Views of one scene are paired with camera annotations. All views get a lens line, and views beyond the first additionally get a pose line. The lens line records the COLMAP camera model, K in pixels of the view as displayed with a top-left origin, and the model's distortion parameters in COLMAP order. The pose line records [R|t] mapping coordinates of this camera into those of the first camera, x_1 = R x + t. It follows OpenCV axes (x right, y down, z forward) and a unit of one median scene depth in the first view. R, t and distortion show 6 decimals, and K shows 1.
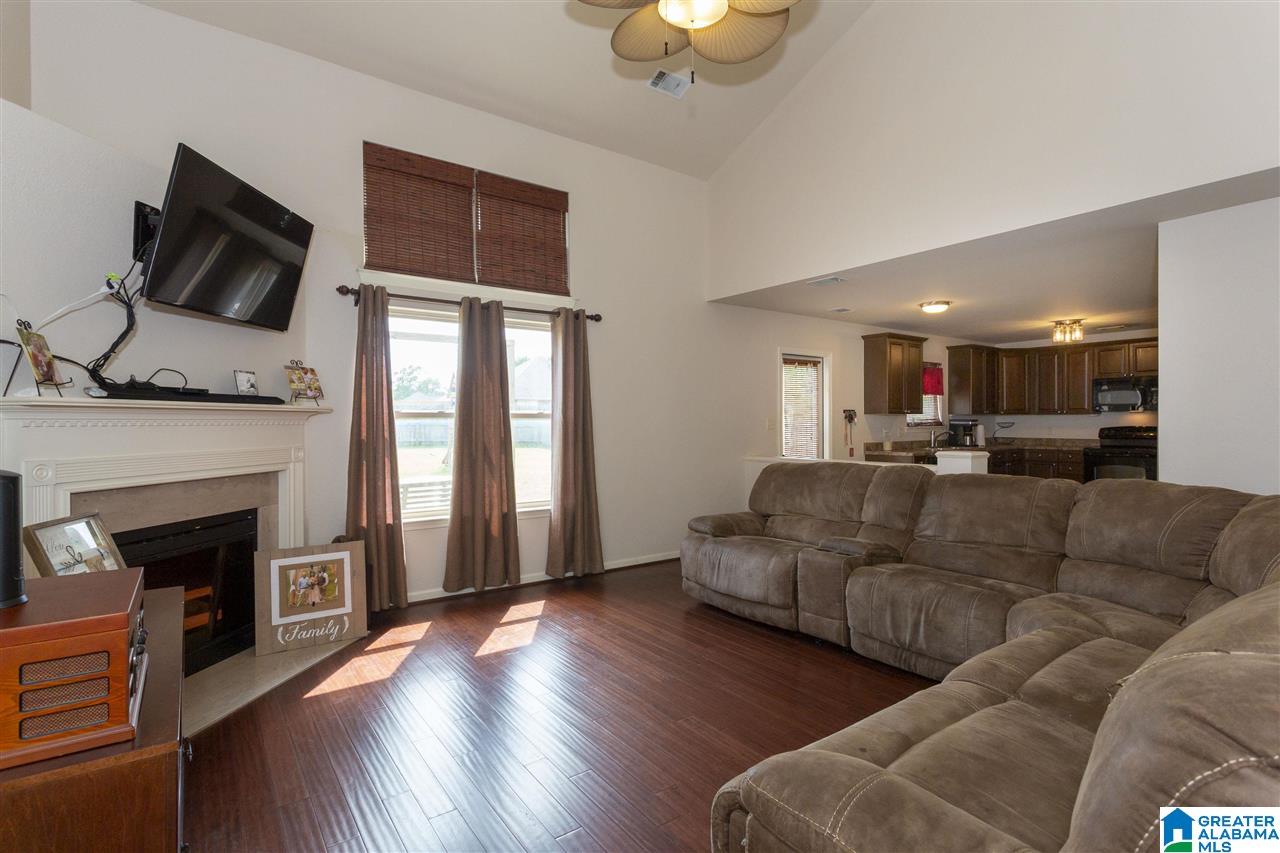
lens RADIAL K [[616.9, 0, 641.5], [0, 616.9, 421.0], [0, 0, 1]] dist [0.001512, -0.000346]
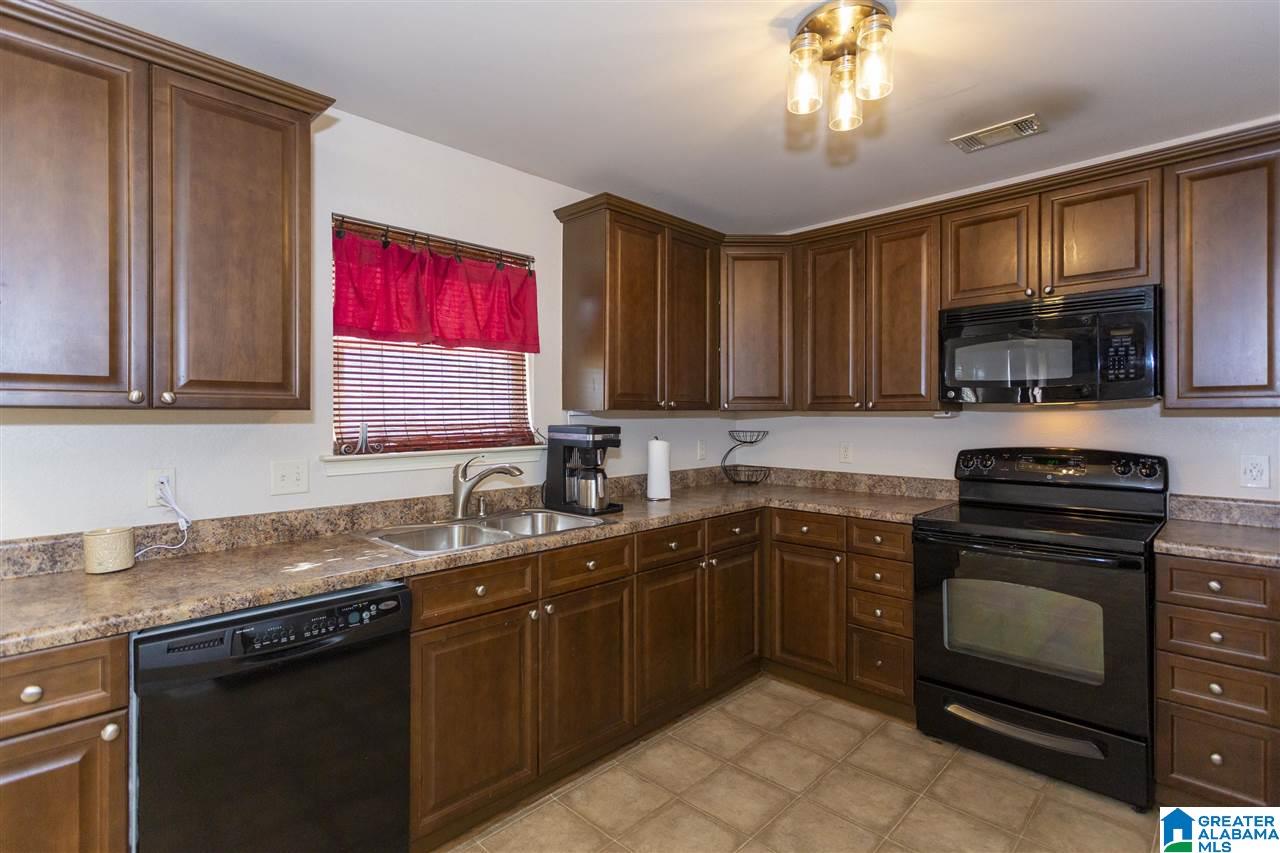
lens RADIAL K [[616.9, 0, 638.7], [0, 616.9, 420.1], [0, 0, 1]] dist [0.001512, -0.000346]
pose [[0.987019, 0.001052, 0.160598, 0.554072], [-0.001421, 0.999997, 0.002181, -0.007657], [-0.160595, -0.002381, 0.987018, 0.747220]]
